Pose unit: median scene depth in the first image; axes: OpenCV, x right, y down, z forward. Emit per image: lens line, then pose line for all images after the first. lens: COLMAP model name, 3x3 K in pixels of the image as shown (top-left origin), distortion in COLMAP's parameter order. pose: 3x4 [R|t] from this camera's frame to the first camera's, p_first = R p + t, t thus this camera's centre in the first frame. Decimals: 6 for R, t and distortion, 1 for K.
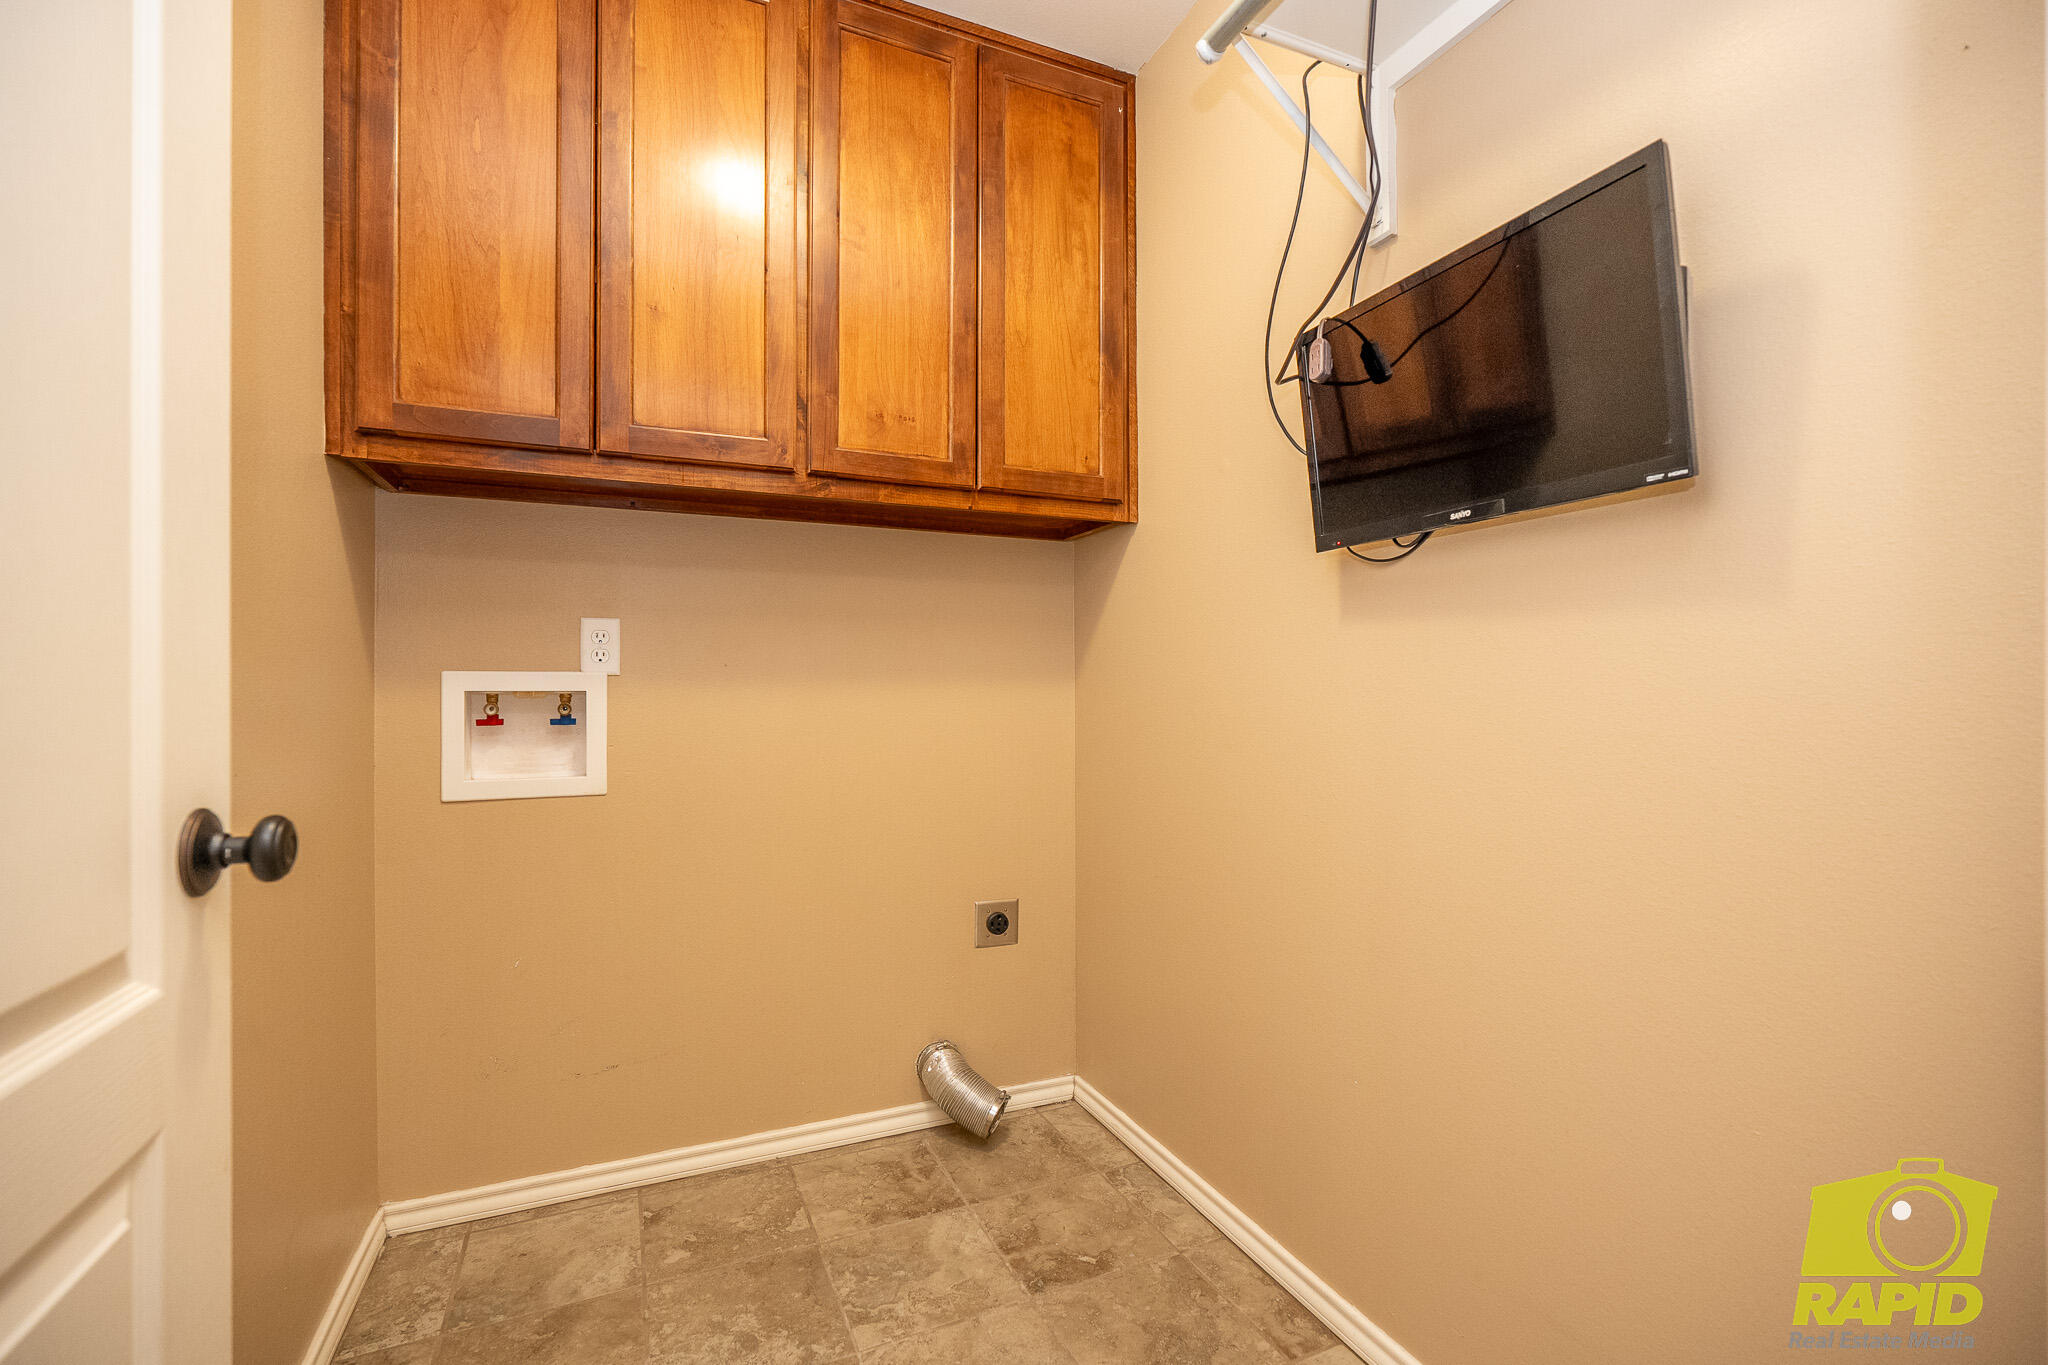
lens RADIAL K [[899.1, 0, 1024.0], [0, 899.1, 682.5], [0, 0, 1]] dist [-0.006849, 0.000921]
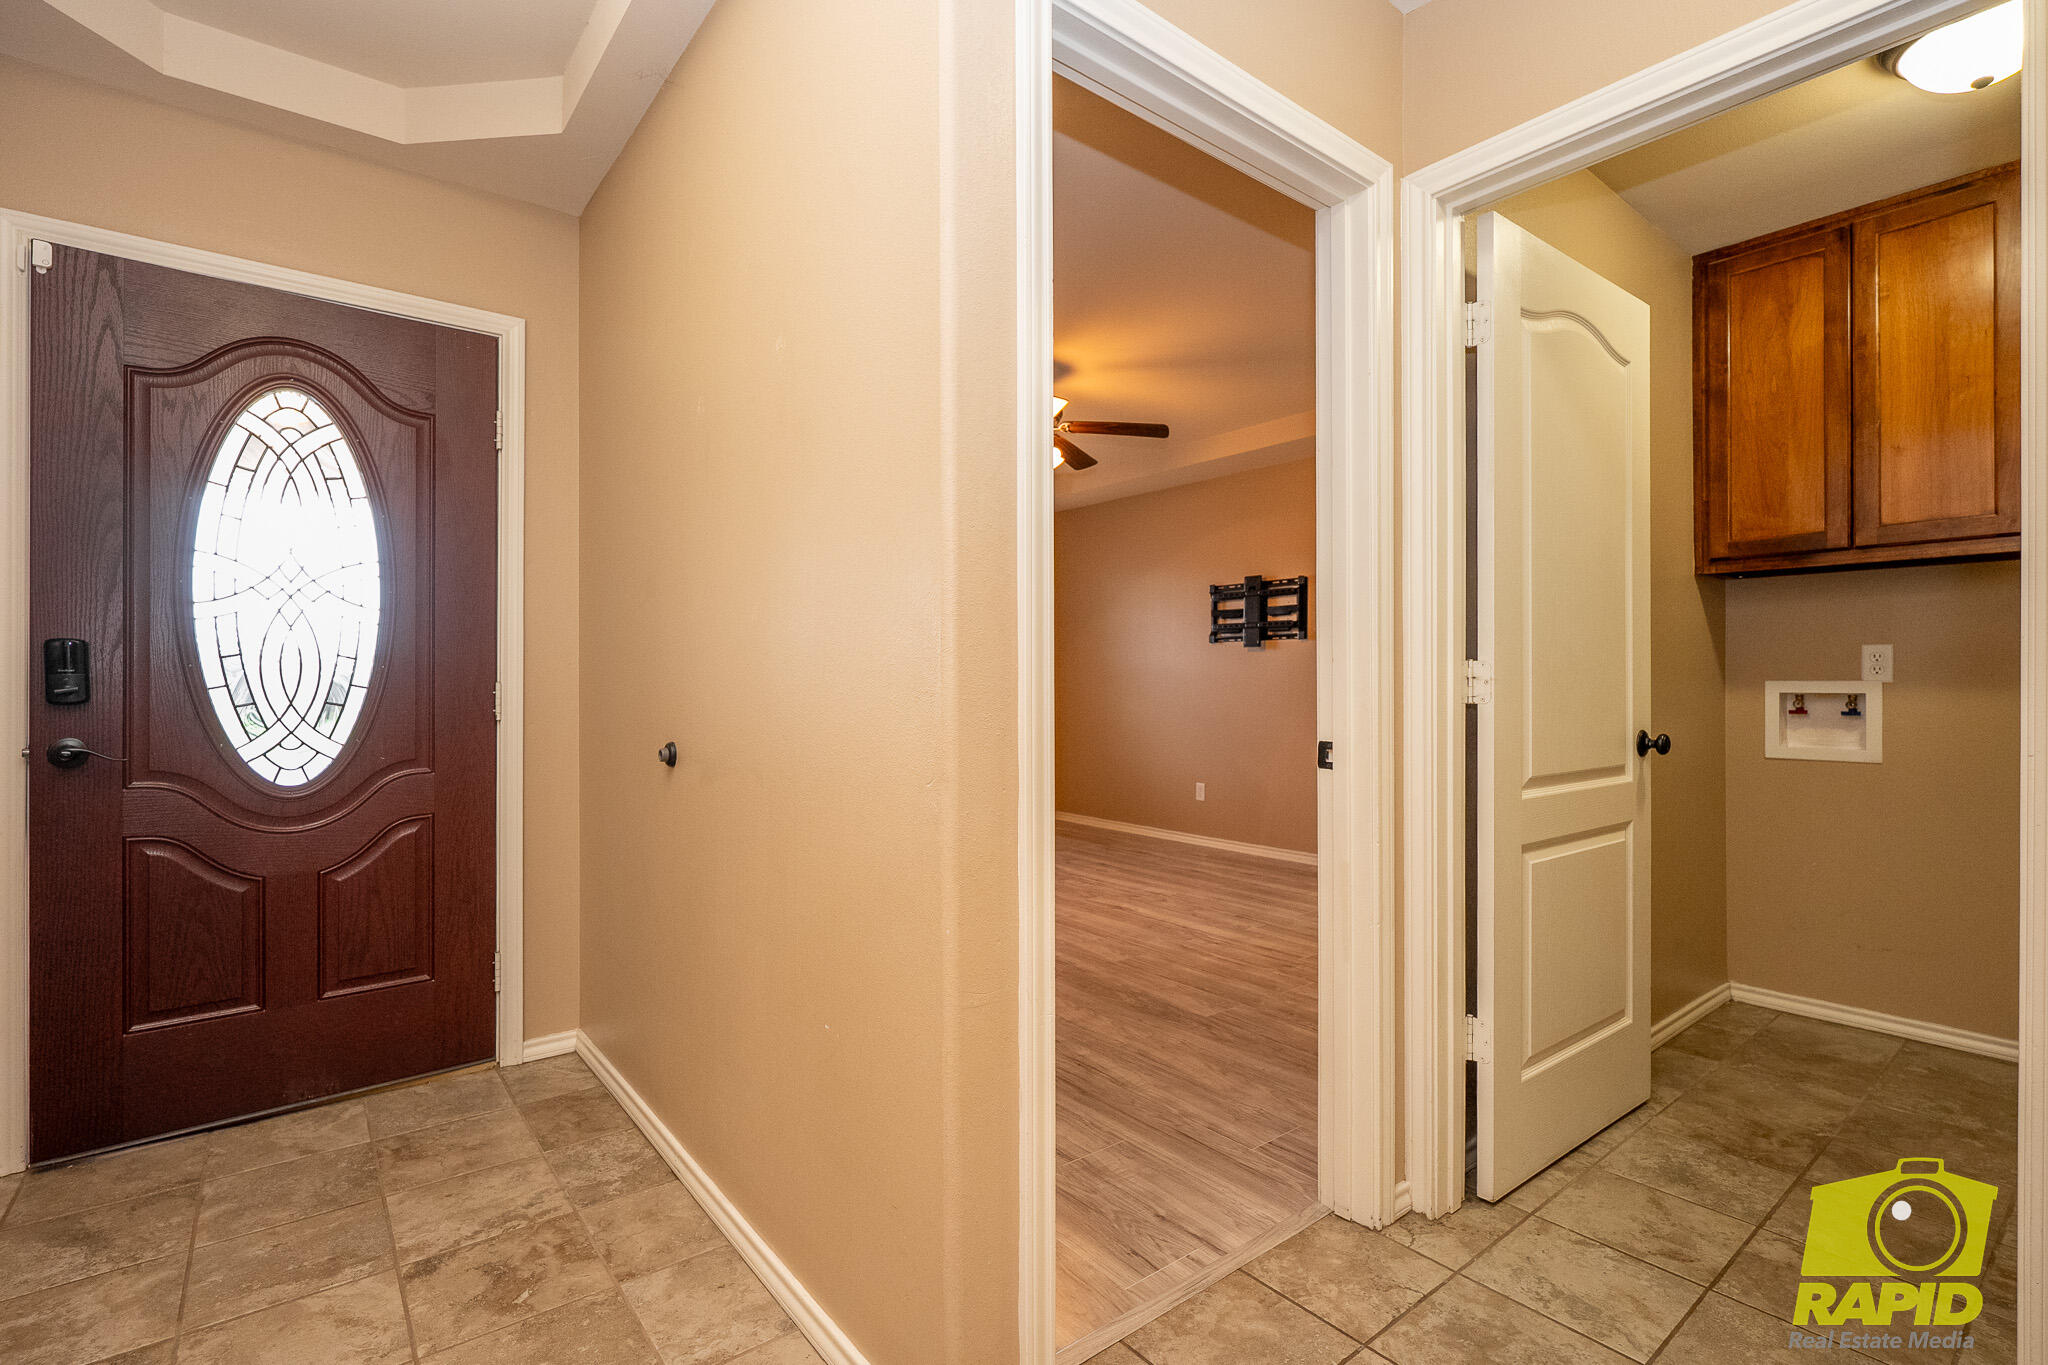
lens RADIAL K [[948.0, 0, 1024.0], [0, 948.0, 682.5], [0, 0, 1]] dist [-0.003158, -0.000300]
pose [[0.253026, 0.002653, -0.967456, 0.811076], [0.005102, 0.999979, 0.004076, -0.026418], [0.967446, -0.005968, 0.253007, -0.901827]]
